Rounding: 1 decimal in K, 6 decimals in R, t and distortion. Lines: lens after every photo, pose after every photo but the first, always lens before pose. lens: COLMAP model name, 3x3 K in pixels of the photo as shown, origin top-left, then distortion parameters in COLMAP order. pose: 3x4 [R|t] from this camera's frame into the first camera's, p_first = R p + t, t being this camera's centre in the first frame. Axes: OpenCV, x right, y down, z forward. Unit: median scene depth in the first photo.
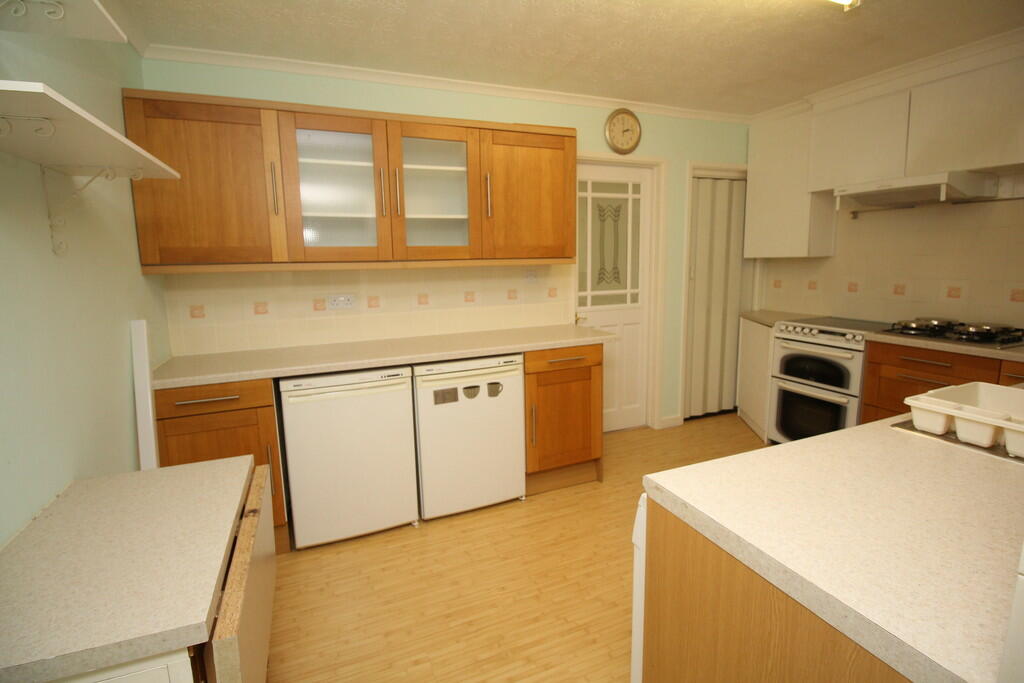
lens RADIAL K [[473.8, 0, 513.5], [0, 473.8, 336.8], [0, 0, 1]] dist [-0.033570, -0.001746]
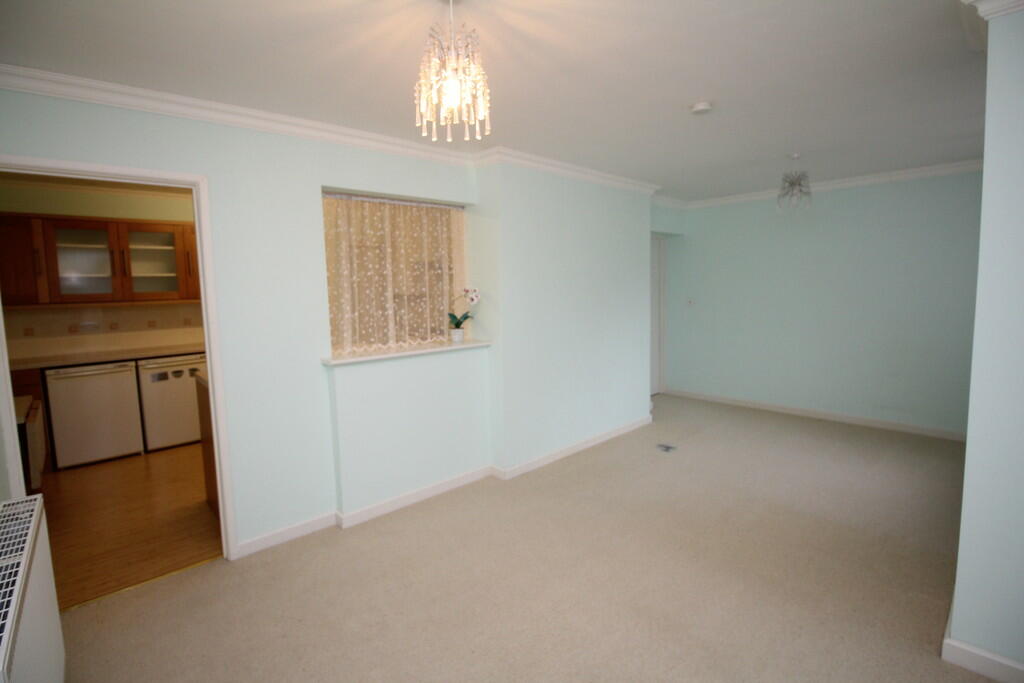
lens RADIAL K [[473.8, 0, 511.0], [0, 473.8, 337.6], [0, 0, 1]] dist [-0.033570, -0.001746]
pose [[0.940154, -0.044564, 0.337823, 0.510582], [0.067339, 0.996158, -0.055996, 0.165299], [-0.334029, 0.075394, 0.939542, -1.073335]]
